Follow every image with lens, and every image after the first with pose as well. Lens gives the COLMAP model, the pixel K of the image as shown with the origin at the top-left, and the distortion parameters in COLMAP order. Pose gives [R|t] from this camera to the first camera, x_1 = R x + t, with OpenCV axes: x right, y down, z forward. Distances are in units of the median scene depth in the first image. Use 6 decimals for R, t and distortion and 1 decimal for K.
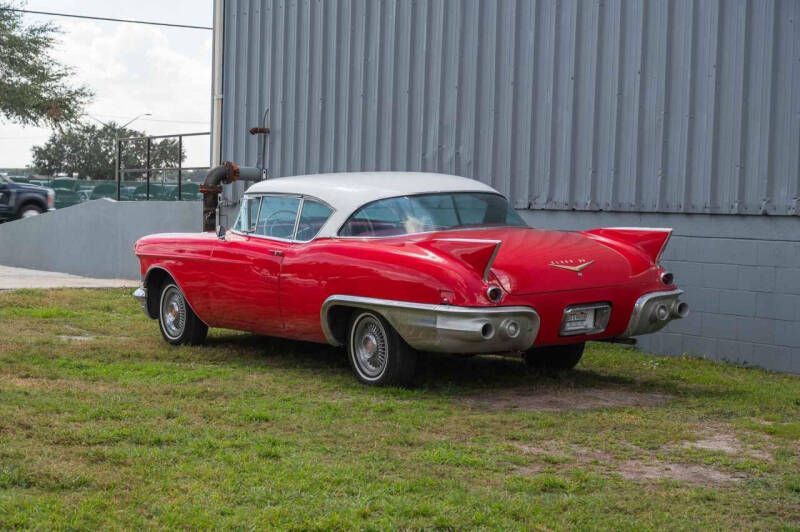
lens RADIAL K [[1606.5, 0, 400.0], [0, 1606.5, 266.0], [0, 0, 1]] dist [0.012981, -0.114946]
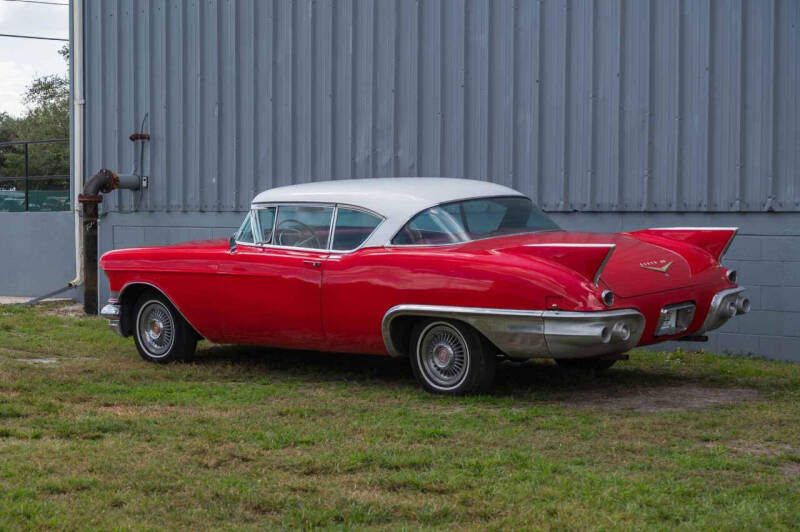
lens RADIAL K [[1606.5, 0, 400.0], [0, 1606.5, 266.0], [0, 0, 1]] dist [0.012981, -0.114946]
pose [[0.972628, -0.033817, 0.229894, -0.229186], [0.033682, 0.999422, 0.004515, -0.008696], [-0.229914, 0.003352, 0.973205, 0.039859]]
